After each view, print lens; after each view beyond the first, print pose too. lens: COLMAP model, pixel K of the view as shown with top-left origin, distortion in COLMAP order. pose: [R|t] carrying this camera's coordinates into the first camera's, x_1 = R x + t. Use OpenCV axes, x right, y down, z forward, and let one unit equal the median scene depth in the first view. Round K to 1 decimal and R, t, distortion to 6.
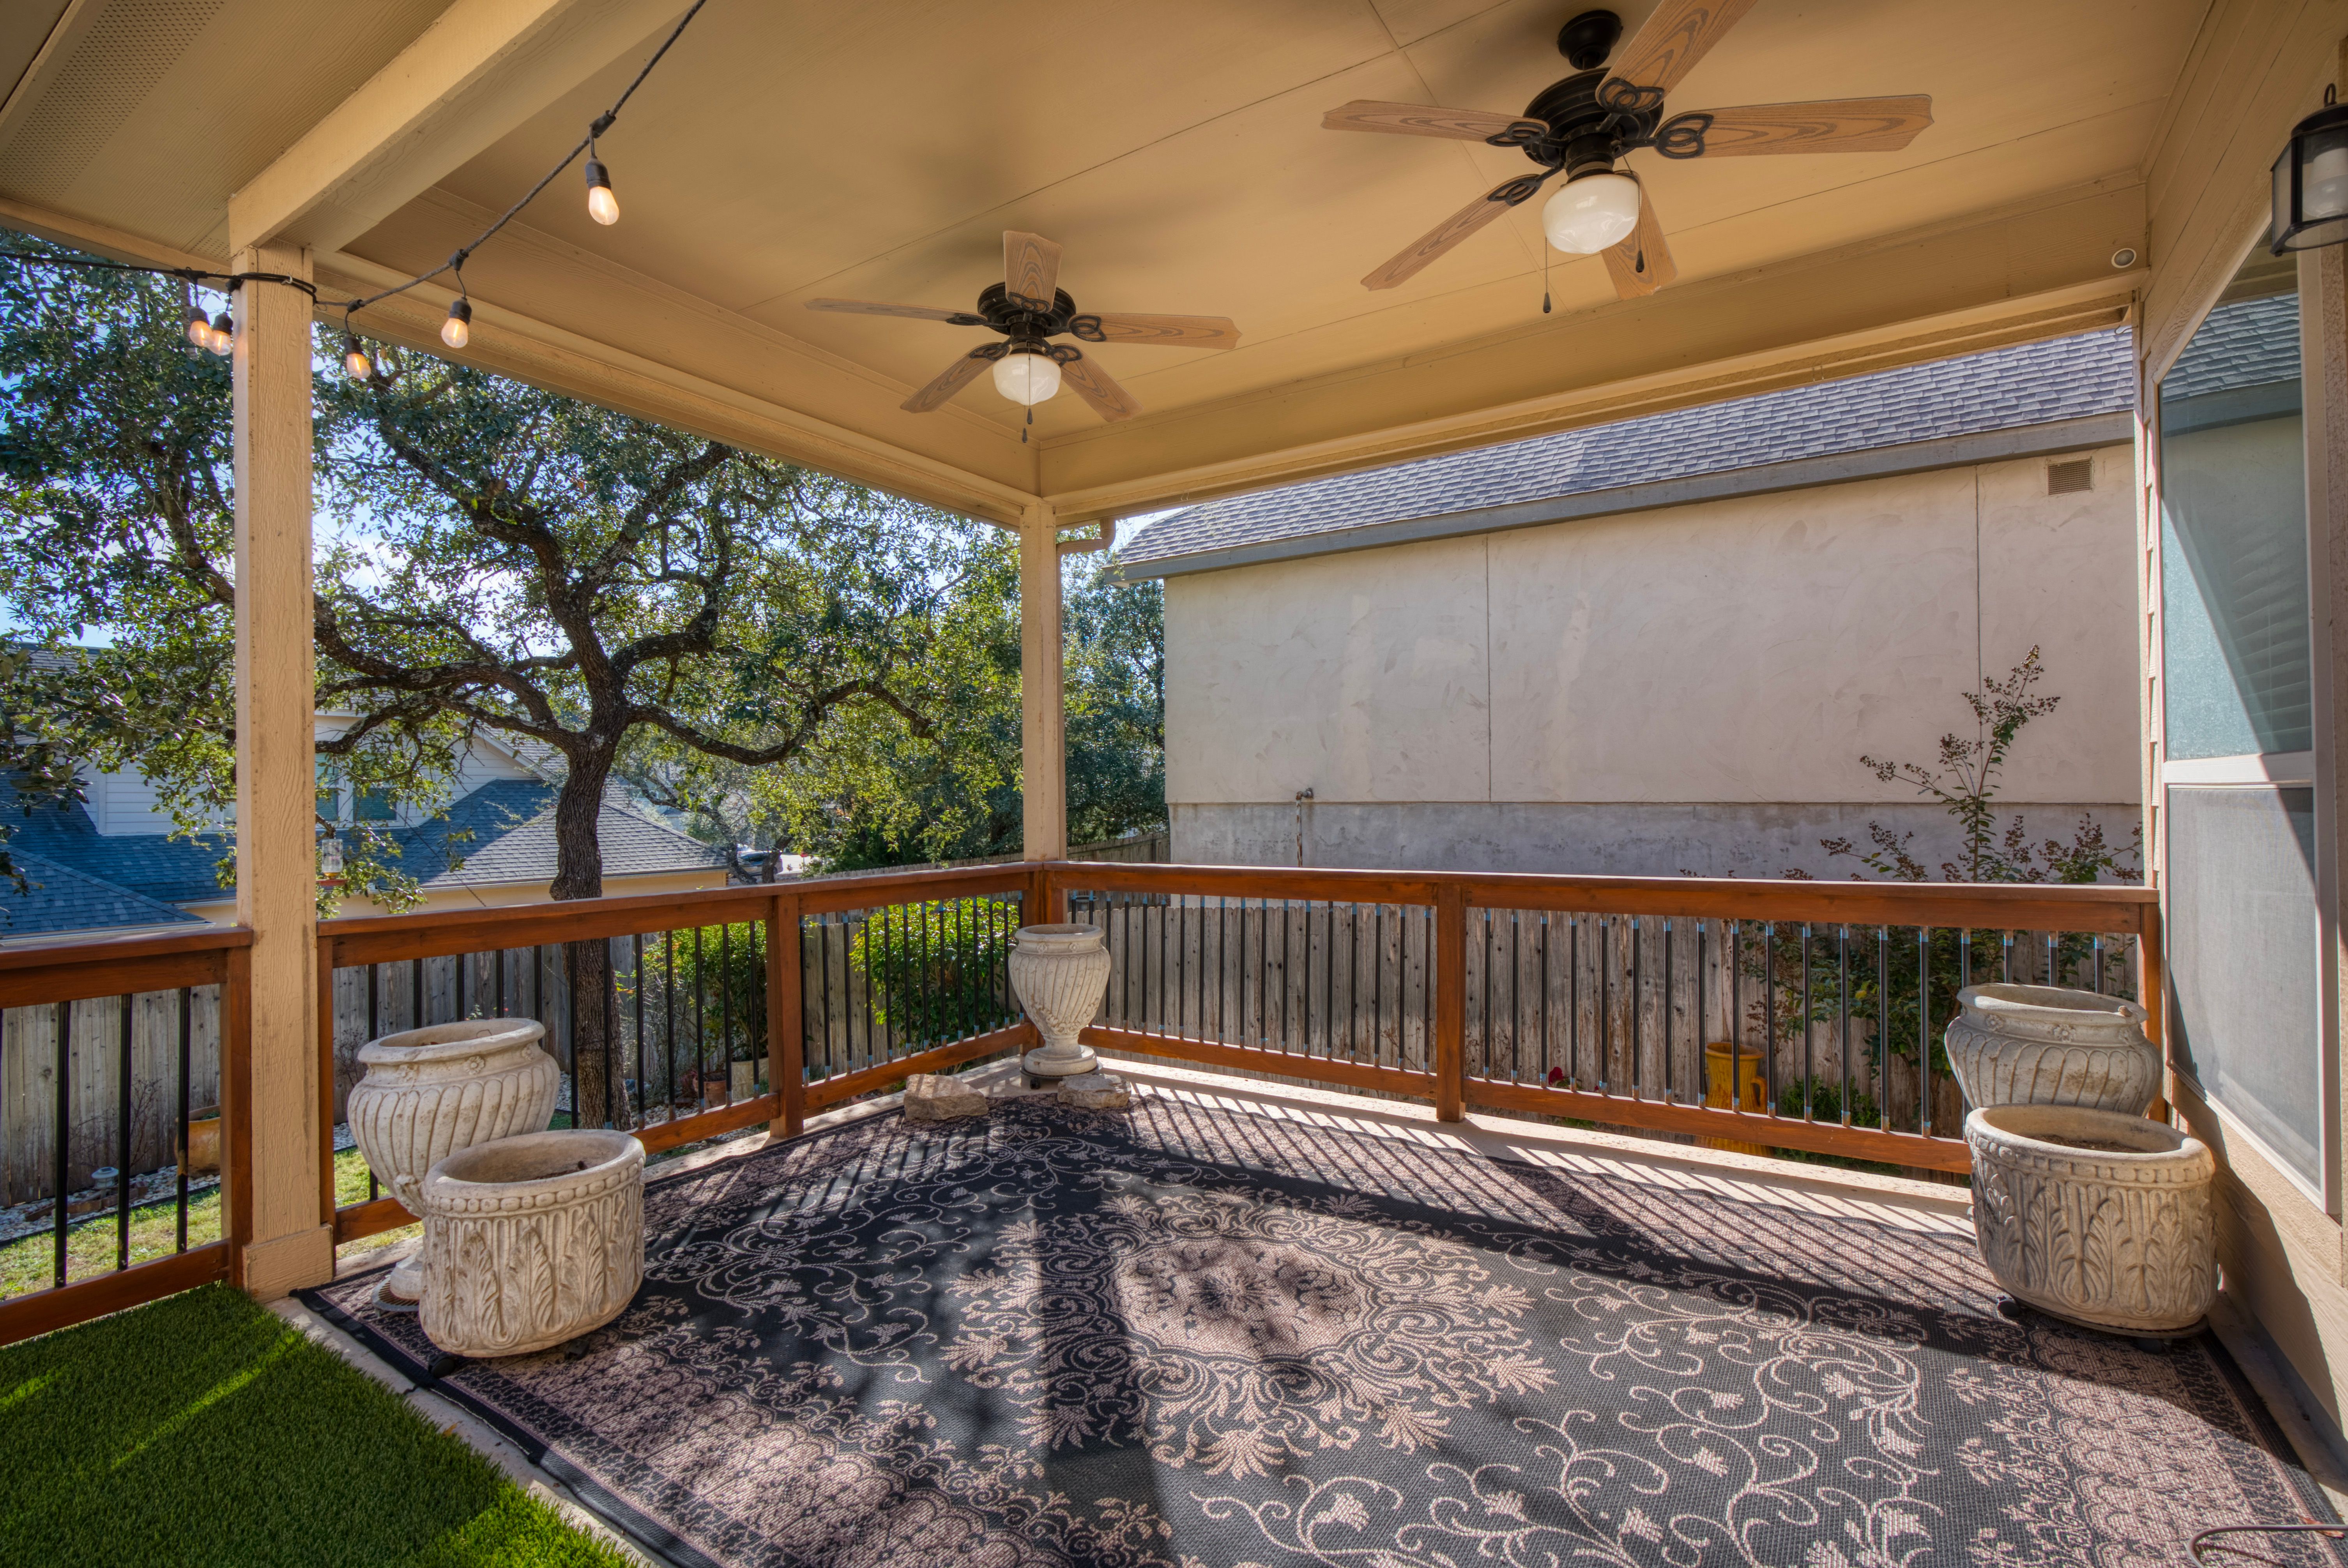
lens RADIAL K [[1075.9, 0, 1173.9], [0, 1075.9, 786.0], [0, 0, 1]] dist [-0.005721, 0.001599]
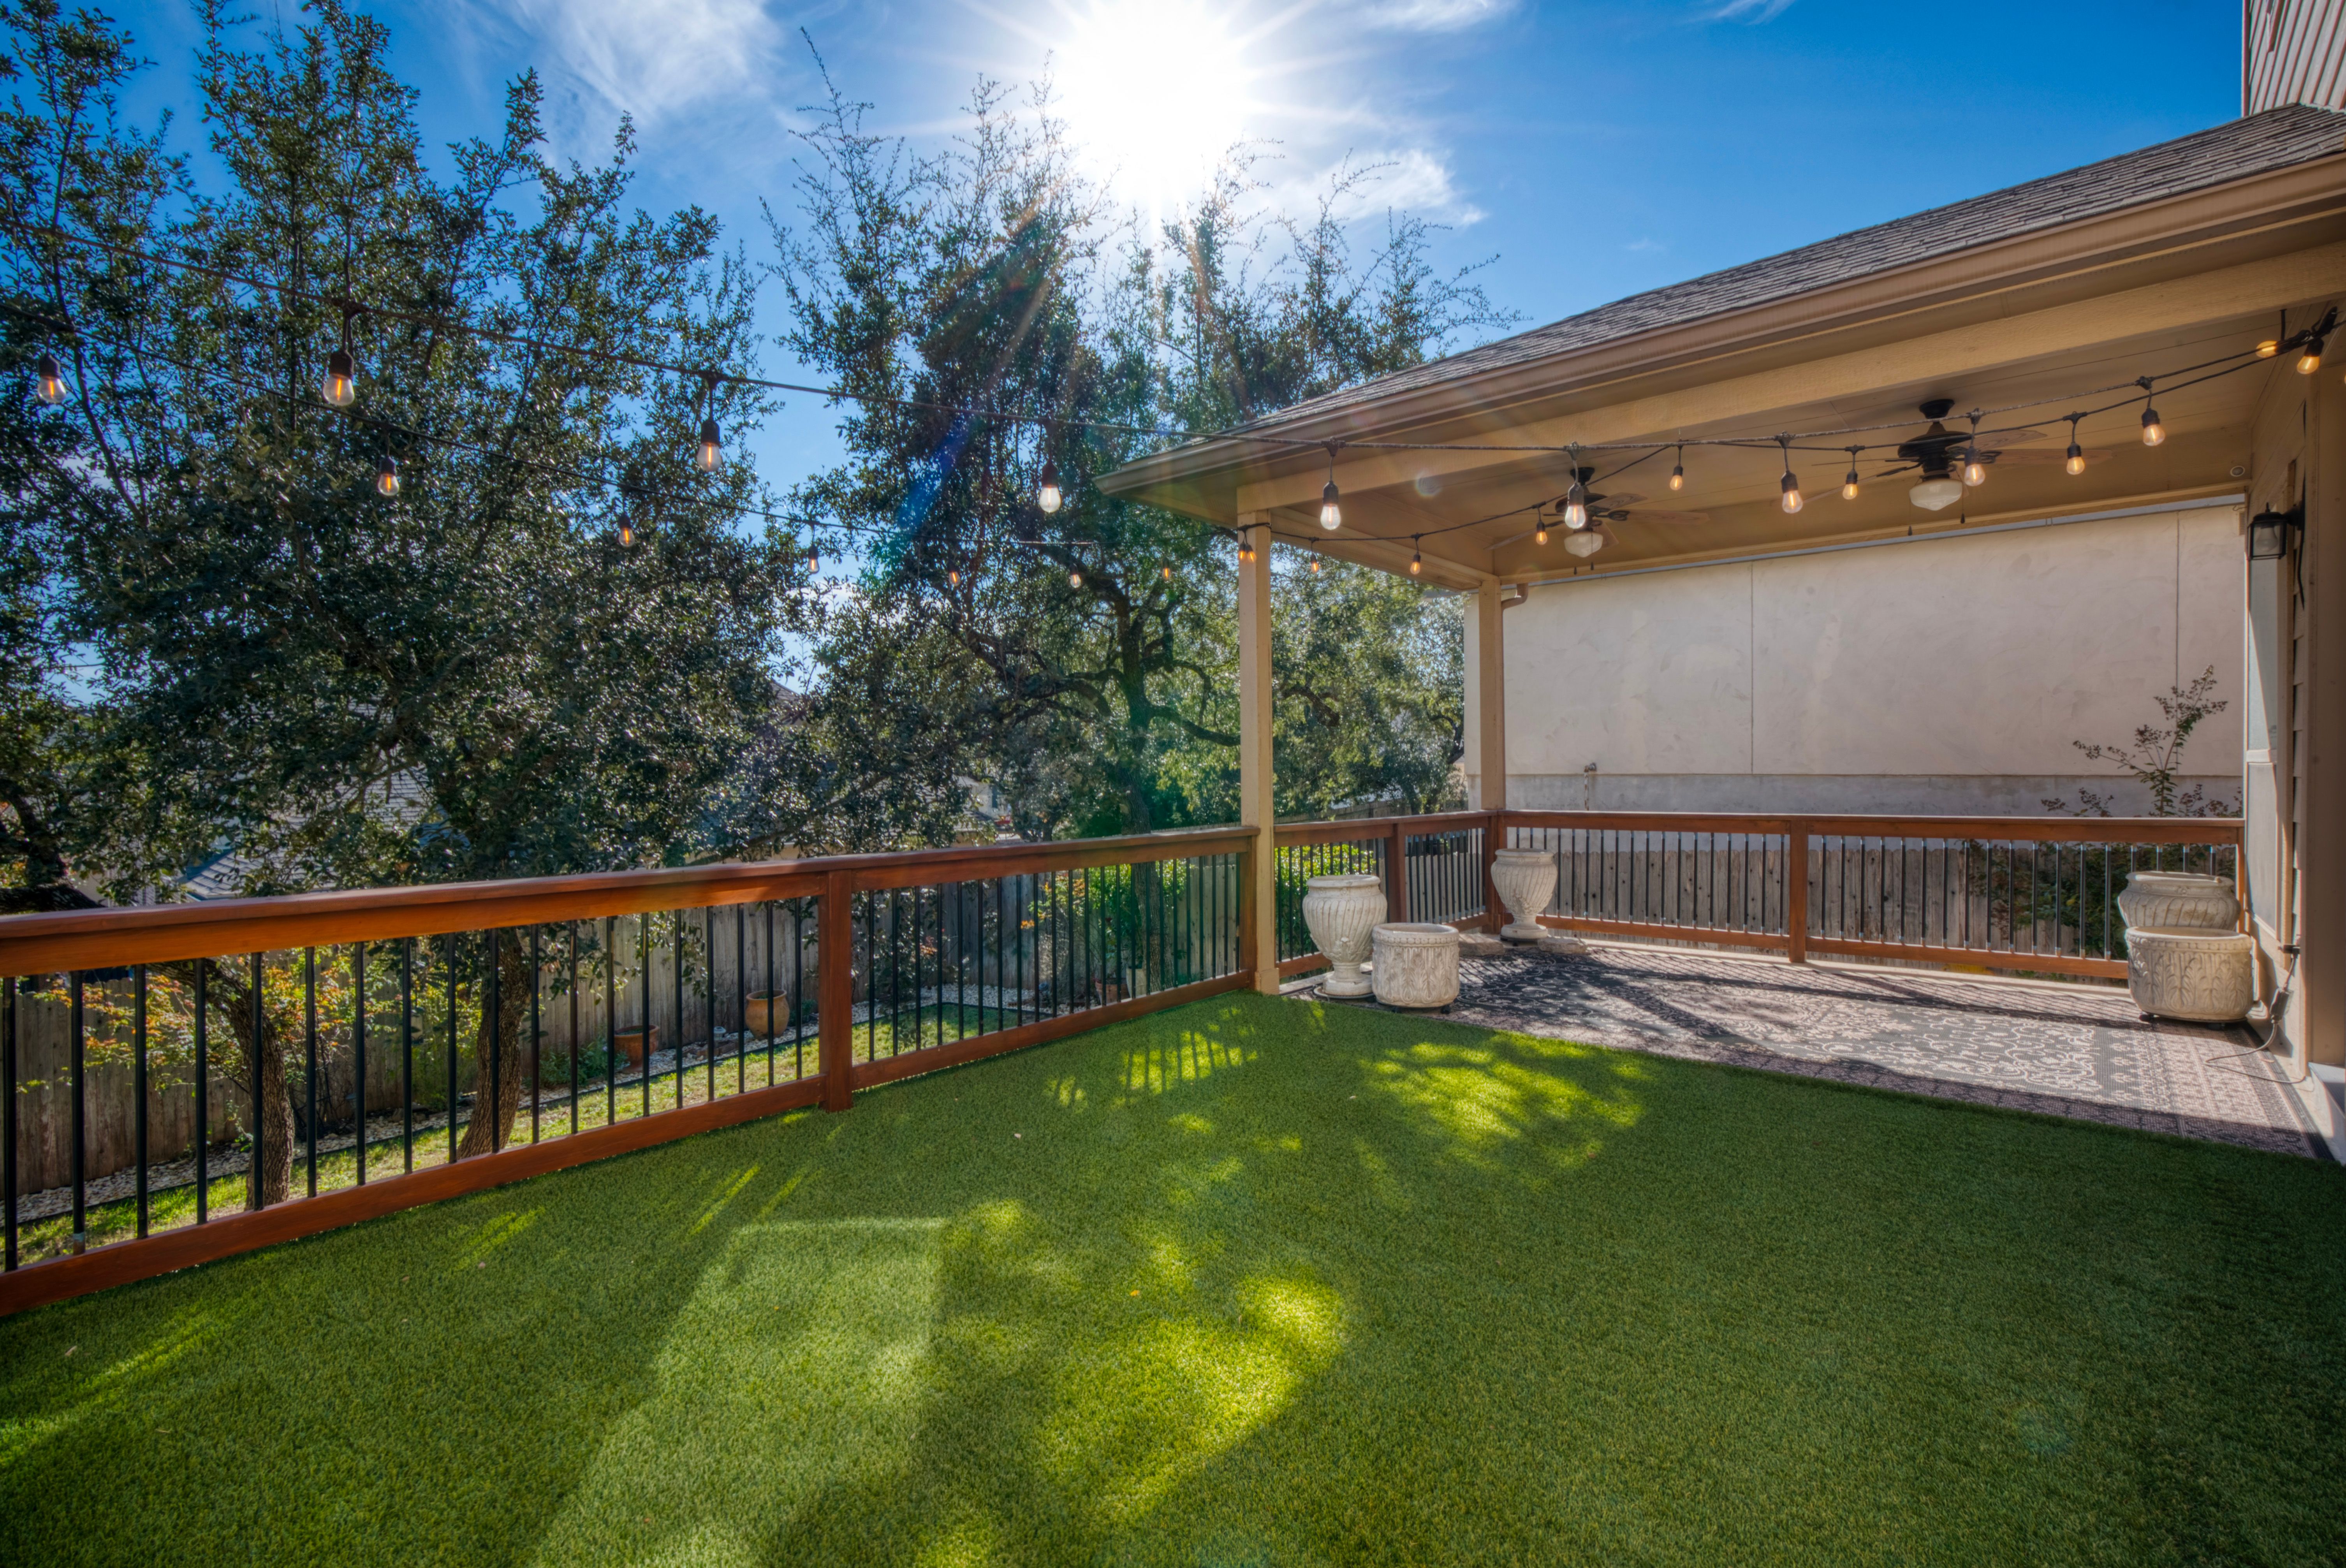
lens RADIAL K [[1075.2, 0, 1171.2], [0, 1075.2, 783.0], [0, 0, 1]] dist [-0.005721, 0.001599]
pose [[0.991241, 0.005327, -0.131954, -0.611505], [-0.002430, 0.999753, 0.022099, -0.002535], [0.132040, -0.021585, 0.991009, -0.969427]]
